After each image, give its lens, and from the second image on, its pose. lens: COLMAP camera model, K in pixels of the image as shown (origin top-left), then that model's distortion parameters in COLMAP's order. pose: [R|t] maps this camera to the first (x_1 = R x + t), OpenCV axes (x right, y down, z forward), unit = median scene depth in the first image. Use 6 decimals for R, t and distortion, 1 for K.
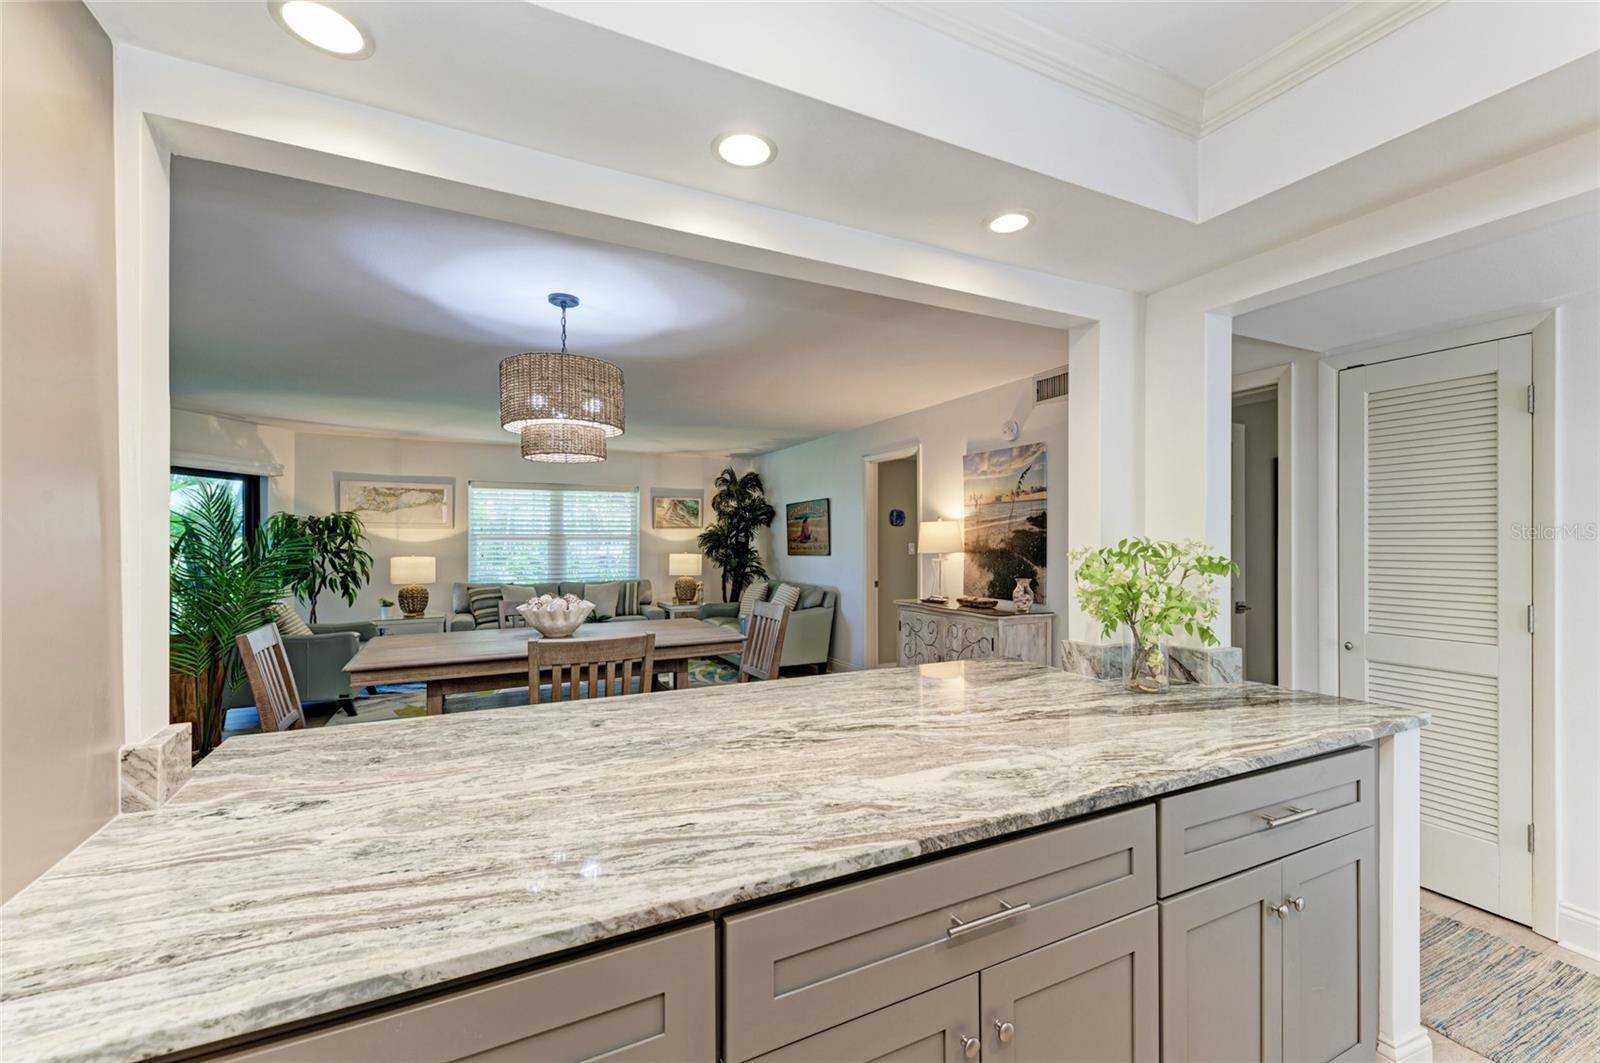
lens RADIAL K [[661.3, 0, 801.8], [0, 661.3, 536.6], [0, 0, 1]] dist [0.017262, -0.007210]
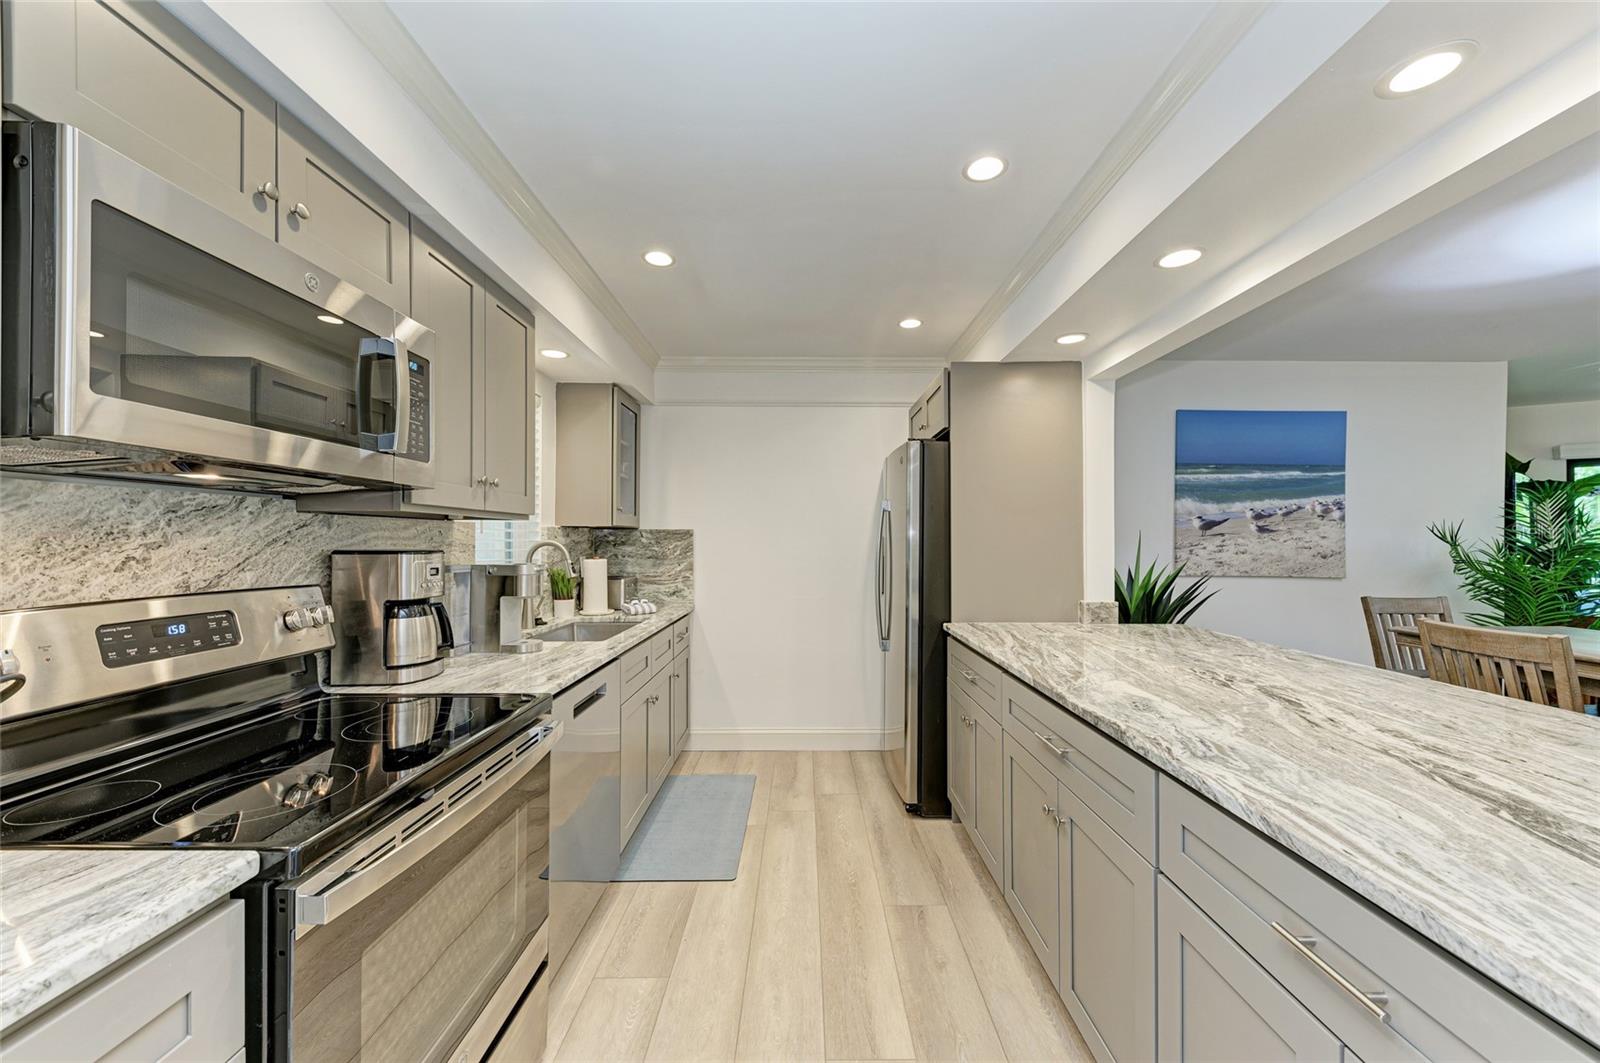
lens RADIAL K [[593.1, 0, 803.8], [0, 593.1, 538.8], [0, 0, 1]] dist [0.012249, -0.004425]
pose [[-0.444849, -0.002640, -0.895602, 0.314228], [0.005053, 0.999972, -0.005457, 0.007932], [0.895591, -0.006953, -0.444824, 0.180632]]
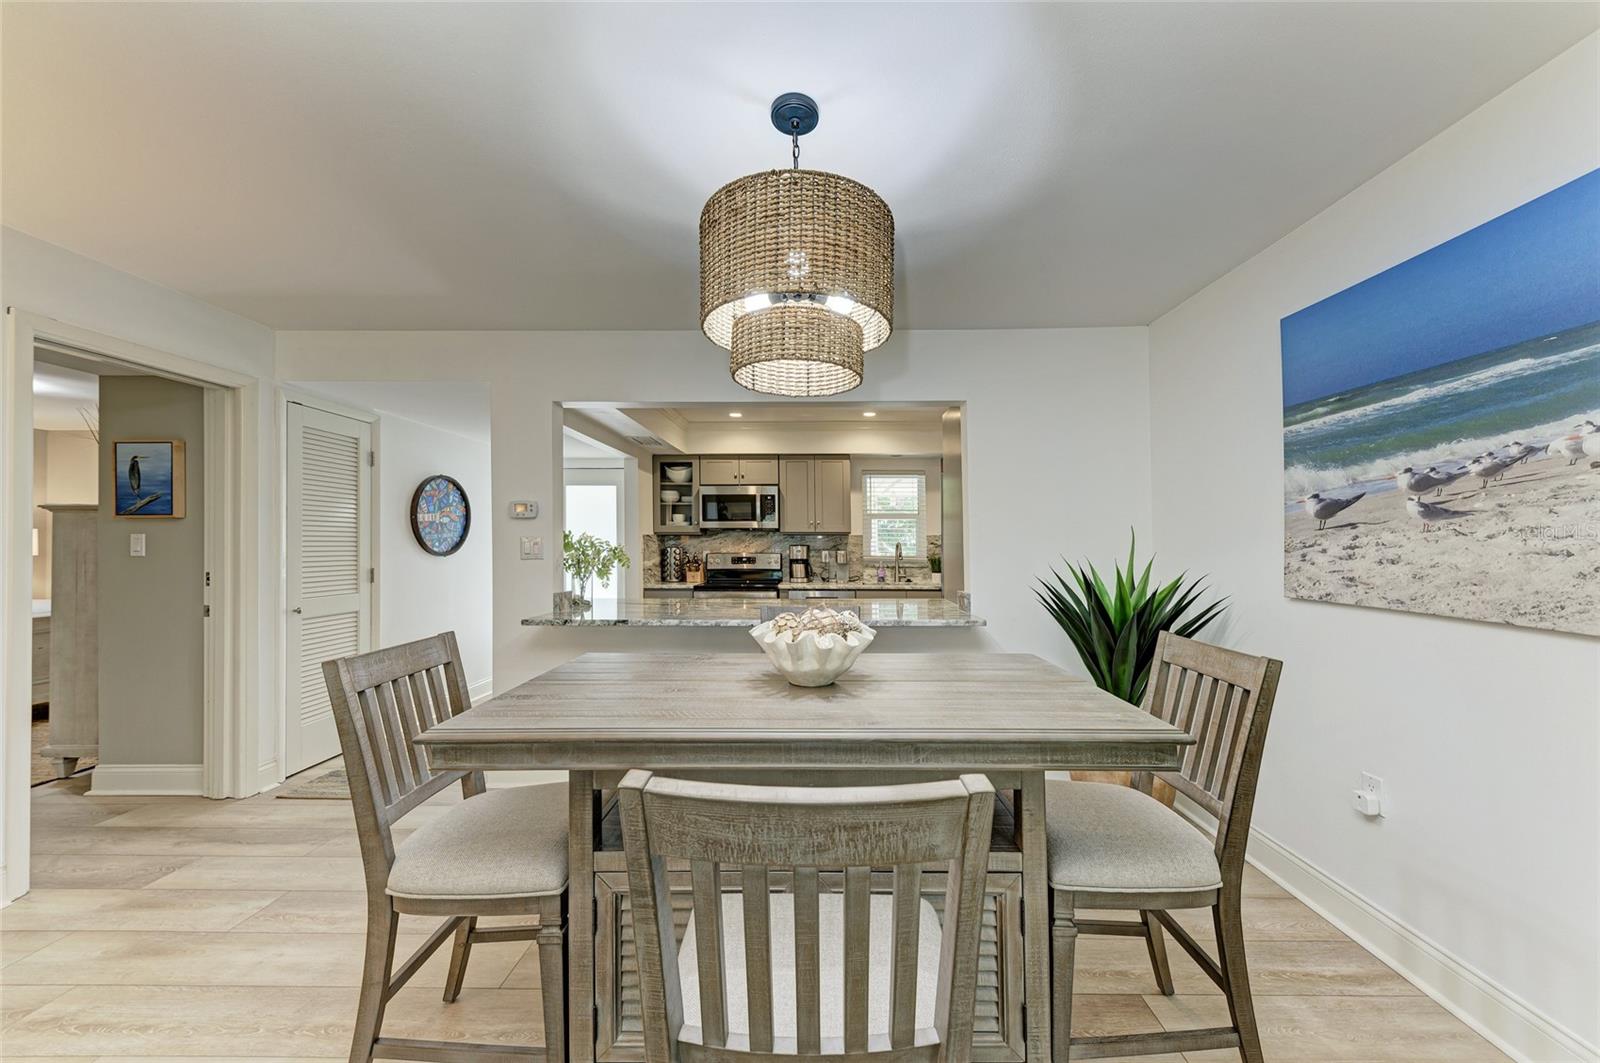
lens RADIAL K [[573.1, 0, 808.6], [0, 573.1, 546.7], [0, 0, 1]] dist [0.009189, -0.000401]
pose [[-0.880876, -0.002383, 0.473342, -0.290208], [-0.003723, 0.999991, -0.001894, 0.015083], [-0.473333, -0.003430, -0.880877, 0.683667]]
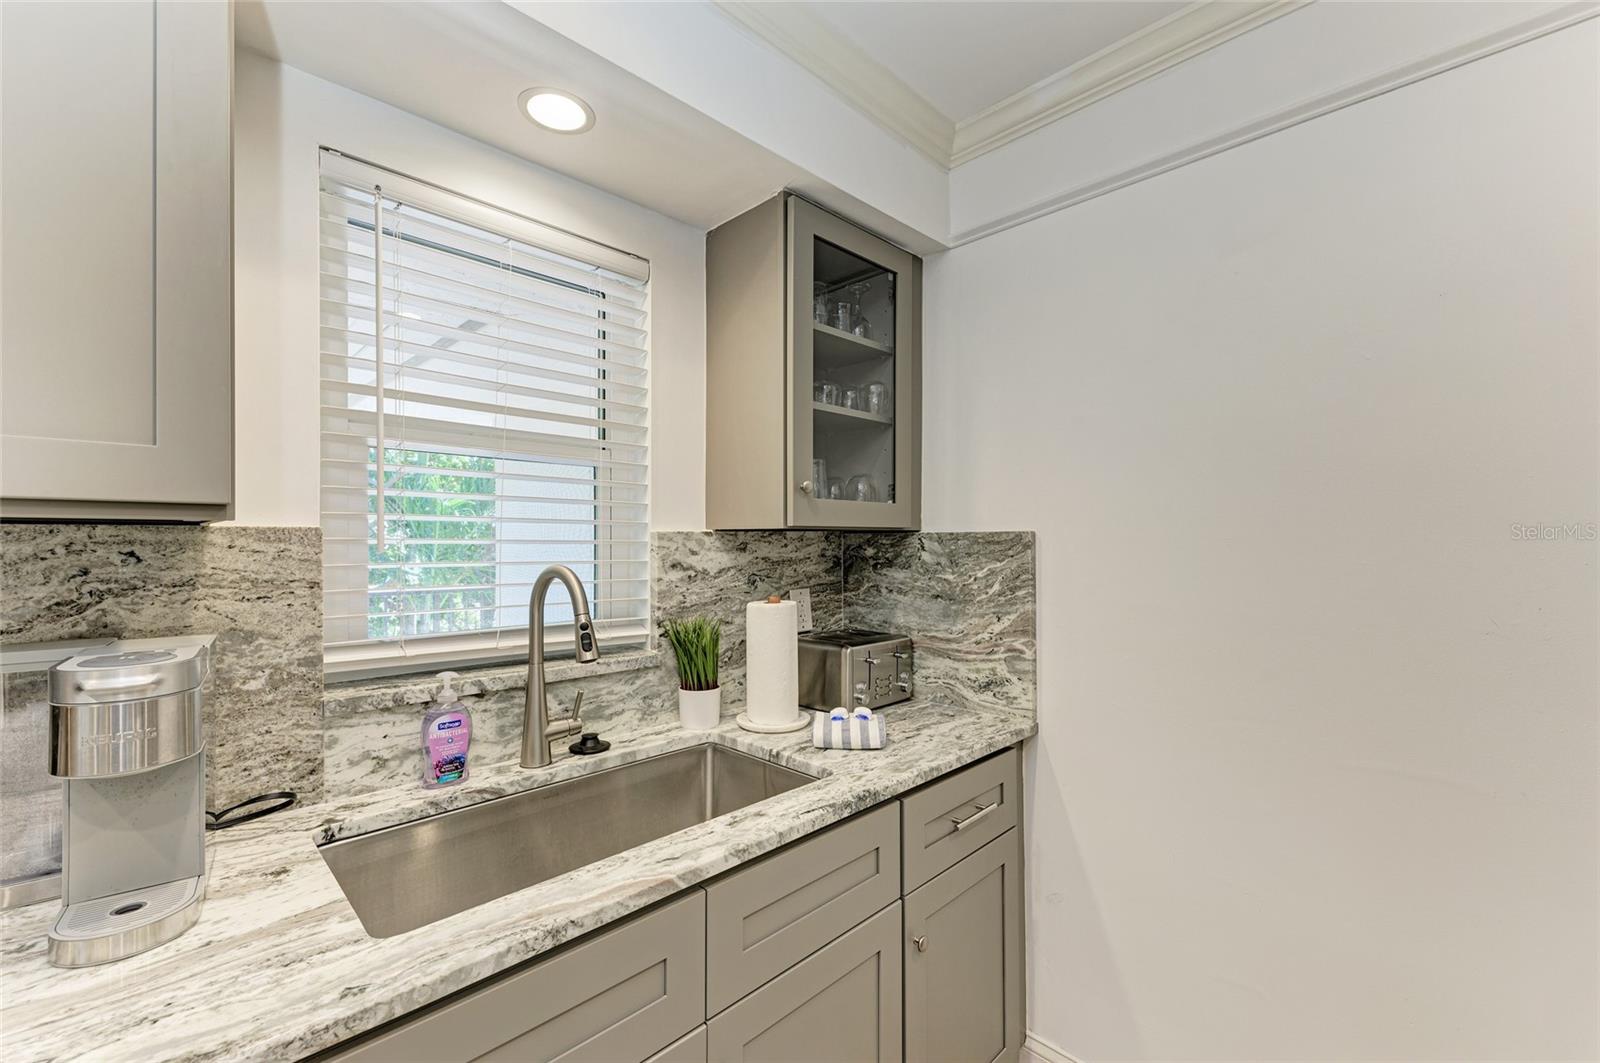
lens RADIAL K [[661.3, 0, 811.7], [0, 661.3, 539.5], [0, 0, 1]] dist [0.017262, -0.007210]
pose [[-0.945753, 0.000592, -0.324887, 0.003658], [0.002572, 0.999981, -0.005666, -0.000988], [0.324877, -0.006194, -0.945736, 0.039833]]
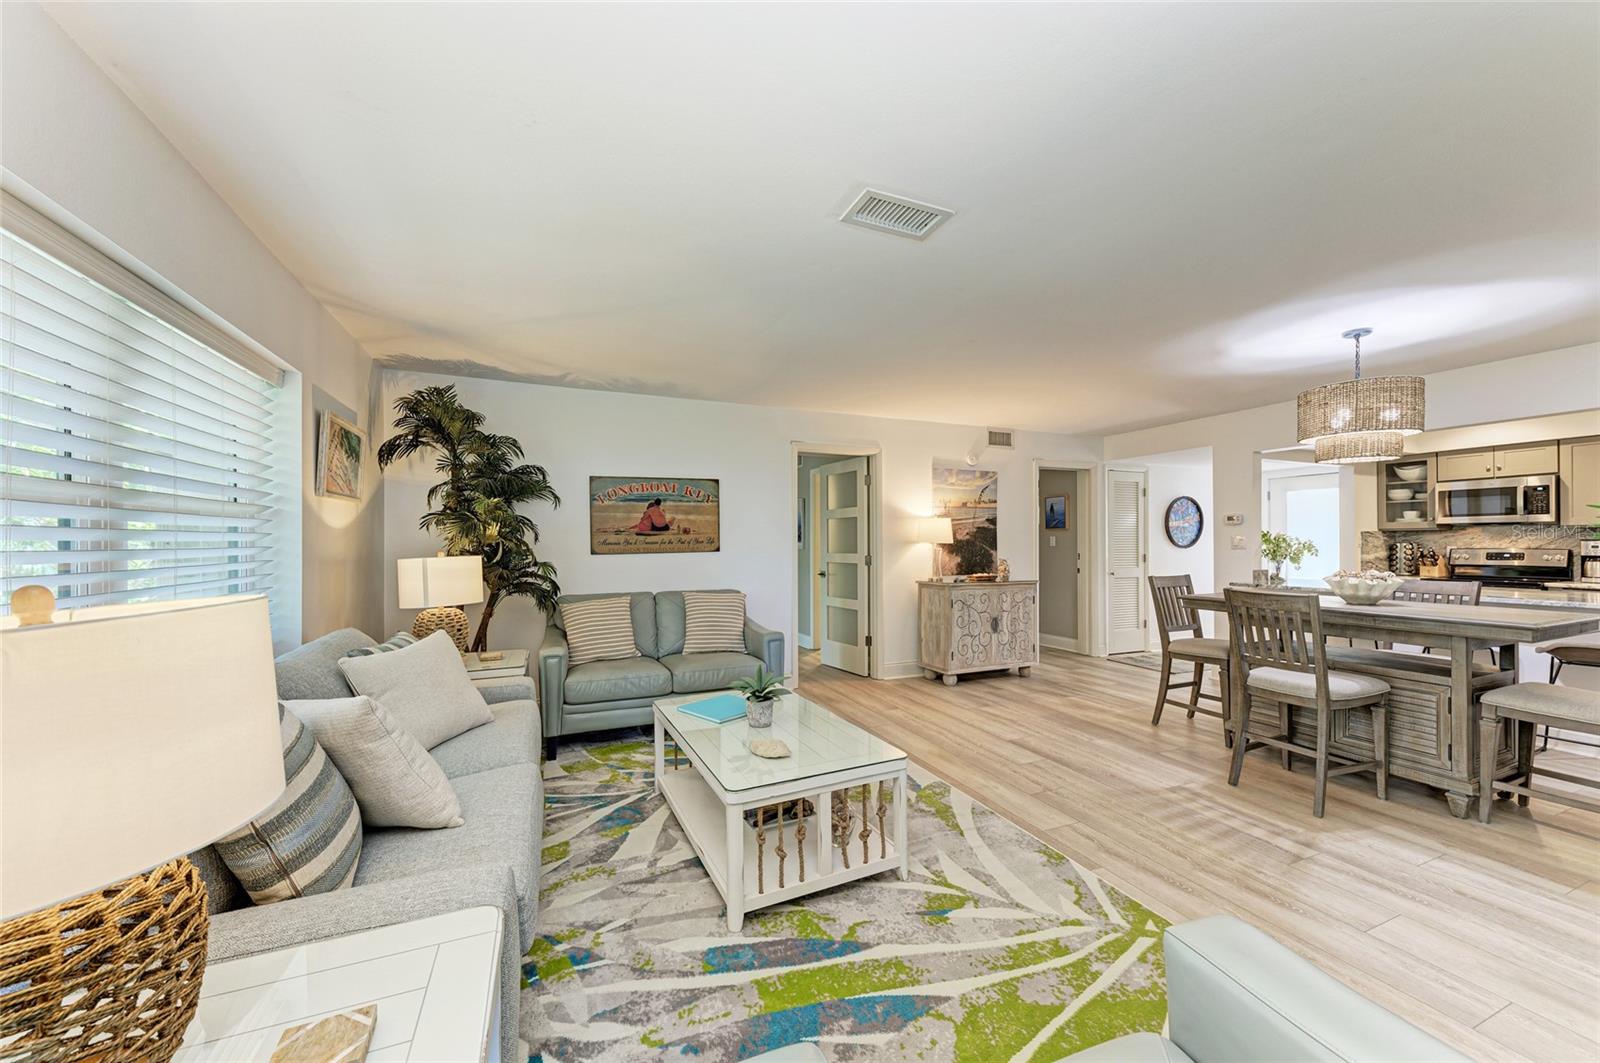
lens RADIAL K [[593.1, 0, 802.2], [0, 593.1, 541.2], [0, 0, 1]] dist [0.012249, -0.004425]
pose [[0.057915, 0.002853, 0.998317, -0.721989], [-0.004122, 0.999988, -0.002618, 0.019294], [-0.998313, -0.003963, 0.057926, 0.928240]]
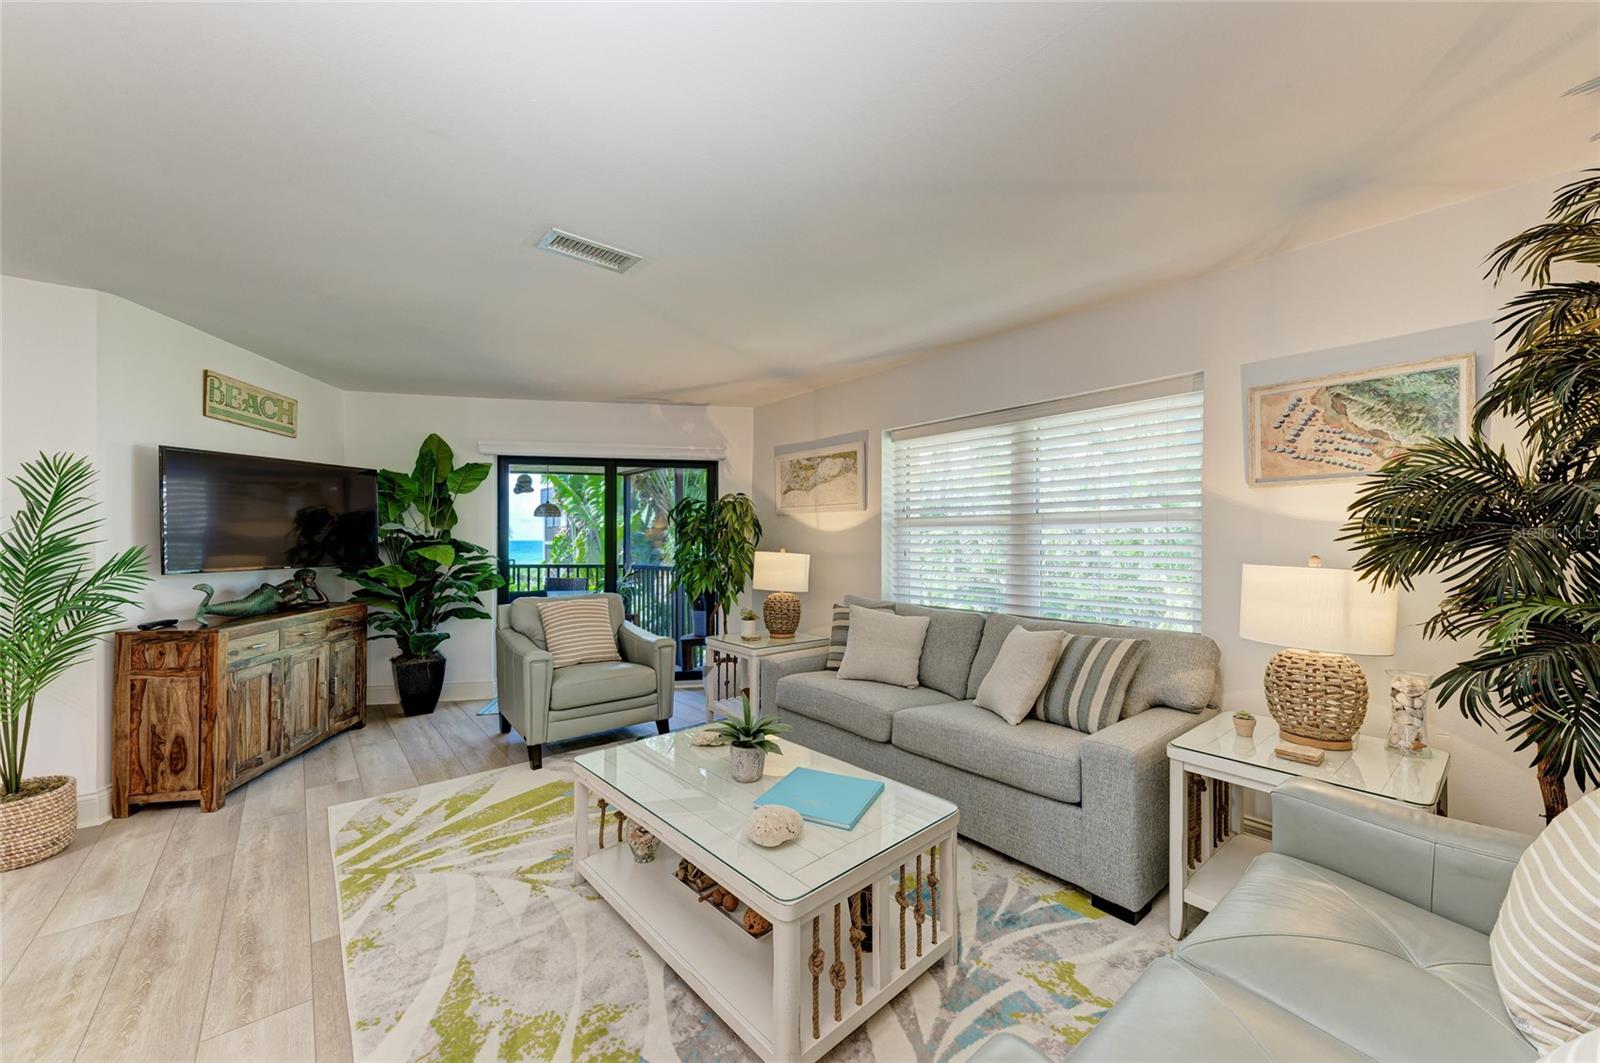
lens RADIAL K [[593.1, 0, 799.9], [0, 593.1, 535.0], [0, 0, 1]] dist [0.012249, -0.004425]
pose [[0.235650, -0.004650, -0.971827, 0.018281], [0.007865, 0.999965, -0.002877, 0.015547], [0.971806, -0.006965, 0.235678, 0.933774]]
